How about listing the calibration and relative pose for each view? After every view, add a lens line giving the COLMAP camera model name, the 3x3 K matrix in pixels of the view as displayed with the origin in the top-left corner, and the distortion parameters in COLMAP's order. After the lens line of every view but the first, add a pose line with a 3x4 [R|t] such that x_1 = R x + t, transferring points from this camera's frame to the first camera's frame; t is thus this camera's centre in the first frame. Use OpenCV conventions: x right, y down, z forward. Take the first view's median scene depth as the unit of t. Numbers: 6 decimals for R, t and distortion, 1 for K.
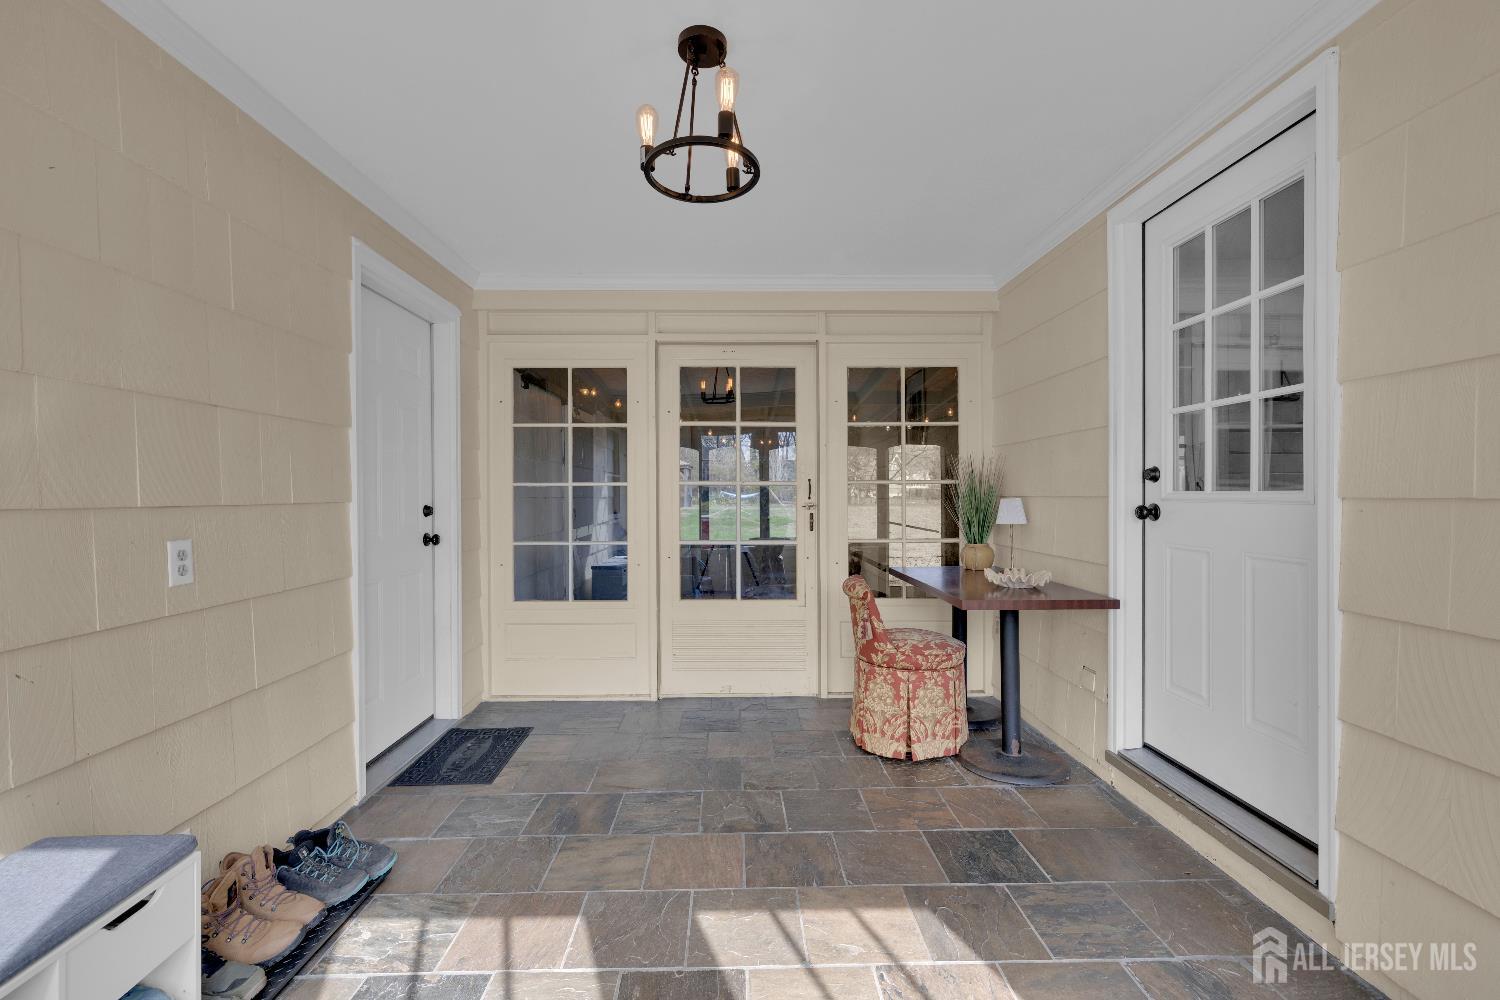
lens RADIAL K [[622.6, 0, 748.5], [0, 622.6, 501.1], [0, 0, 1]] dist [-0.000295, -0.000015]
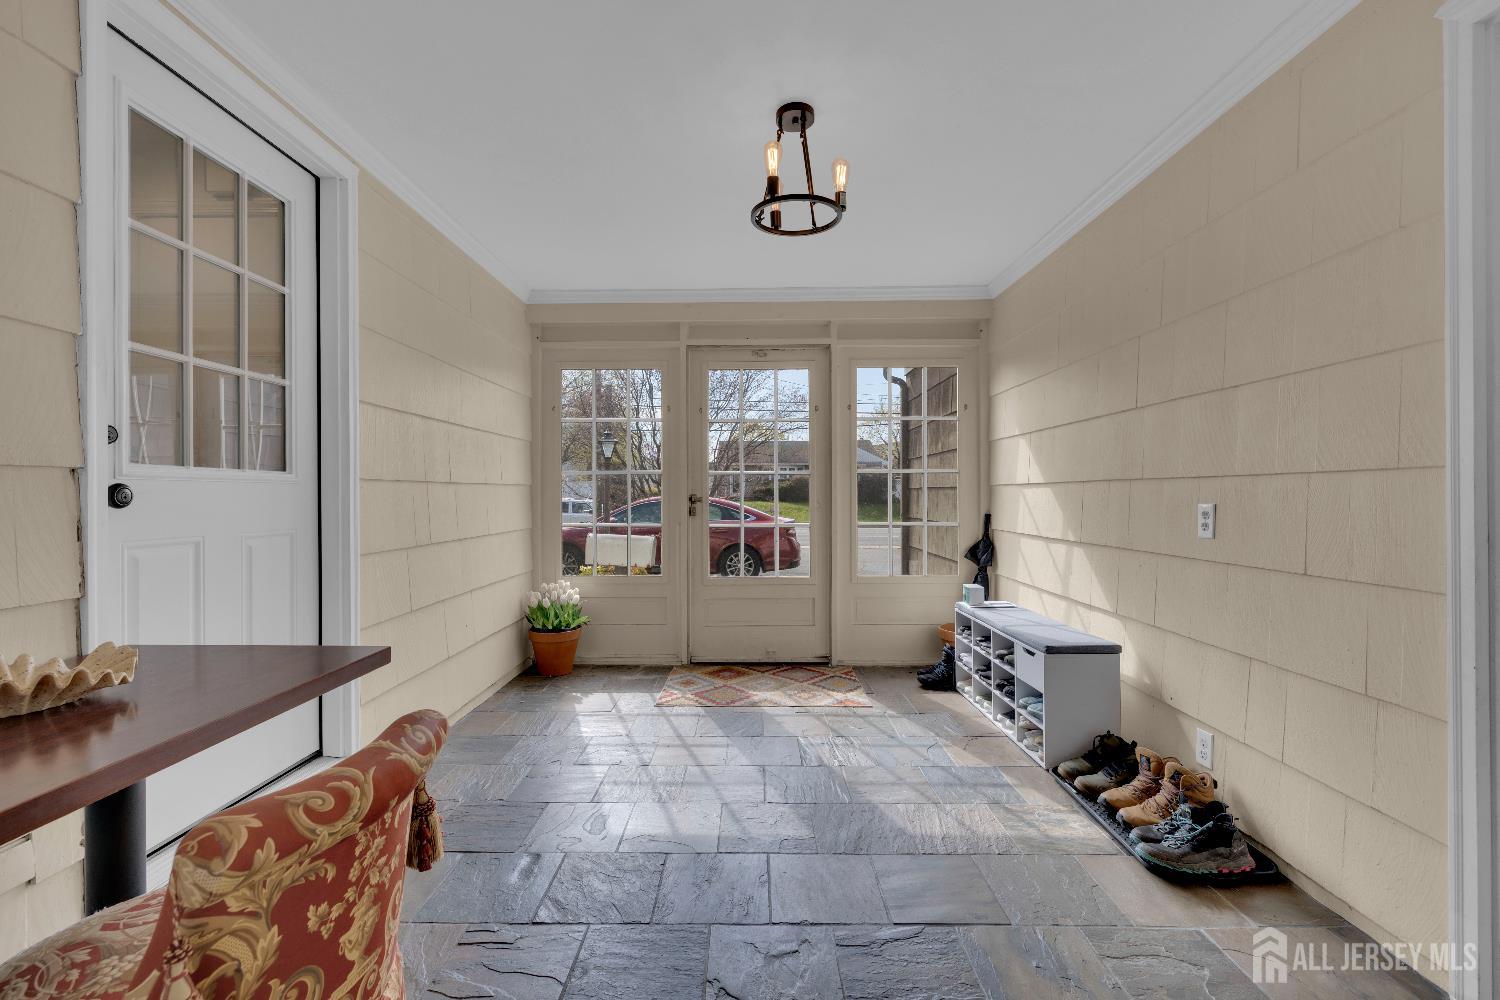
lens RADIAL K [[622.6, 0, 749.4], [0, 622.6, 496.9], [0, 0, 1]] dist [-0.000295, -0.000015]
pose [[-0.999591, 0.009387, 0.027015, -0.008821], [0.009832, 0.999817, 0.016399, 0.020324], [-0.026856, 0.016658, -0.999501, 2.274927]]
